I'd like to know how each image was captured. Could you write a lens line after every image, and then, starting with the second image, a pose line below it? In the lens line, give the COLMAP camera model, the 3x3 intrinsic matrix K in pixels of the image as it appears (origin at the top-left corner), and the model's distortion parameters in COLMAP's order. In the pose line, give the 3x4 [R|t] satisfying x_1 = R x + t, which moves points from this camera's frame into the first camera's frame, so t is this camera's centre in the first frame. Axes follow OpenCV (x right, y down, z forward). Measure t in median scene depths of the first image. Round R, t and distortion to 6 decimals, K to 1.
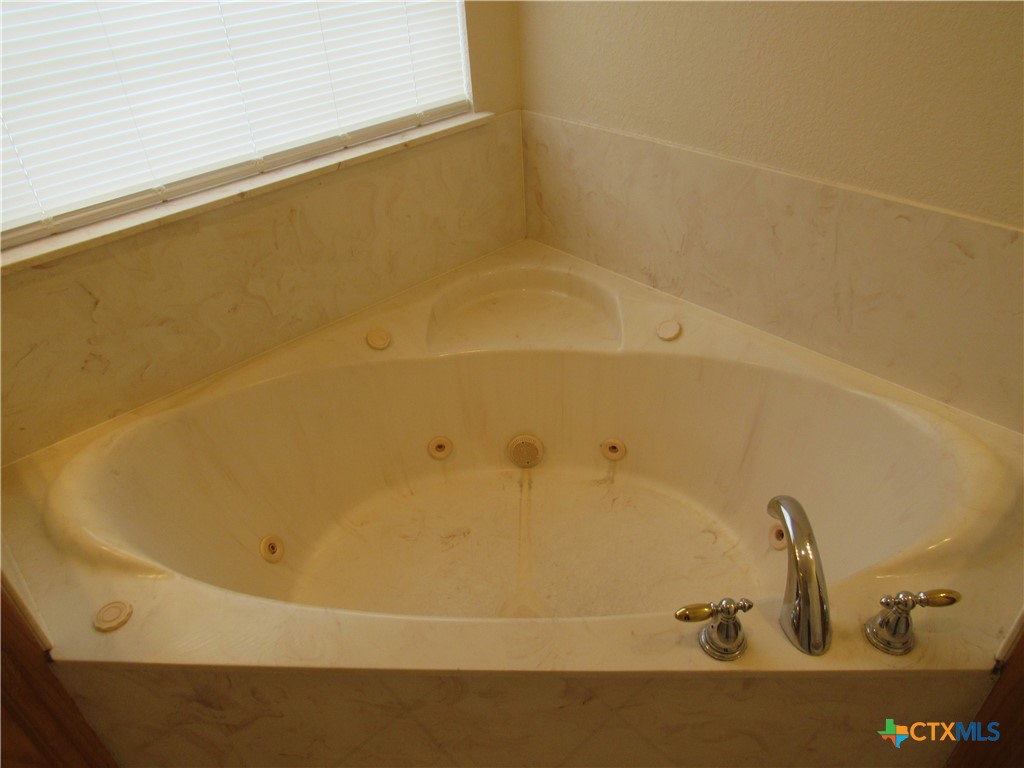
lens RADIAL K [[731.5, 0, 512.0], [0, 731.5, 384.0], [0, 0, 1]] dist [-0.022071, -0.003217]
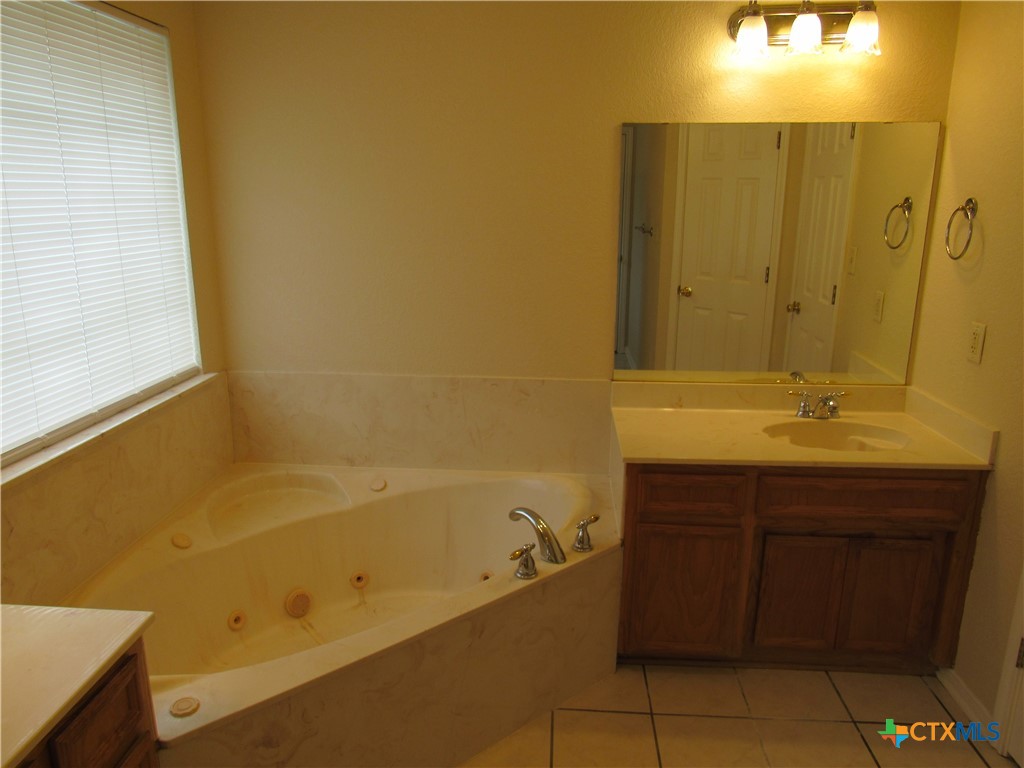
lens RADIAL K [[731.5, 0, 512.0], [0, 731.5, 384.0], [0, 0, 1]] dist [-0.022071, -0.003217]
pose [[0.732582, -0.114160, 0.671038, -0.583618], [0.356017, 0.904503, -0.234791, 0.195190], [-0.580152, 0.410904, 0.703265, -0.340403]]
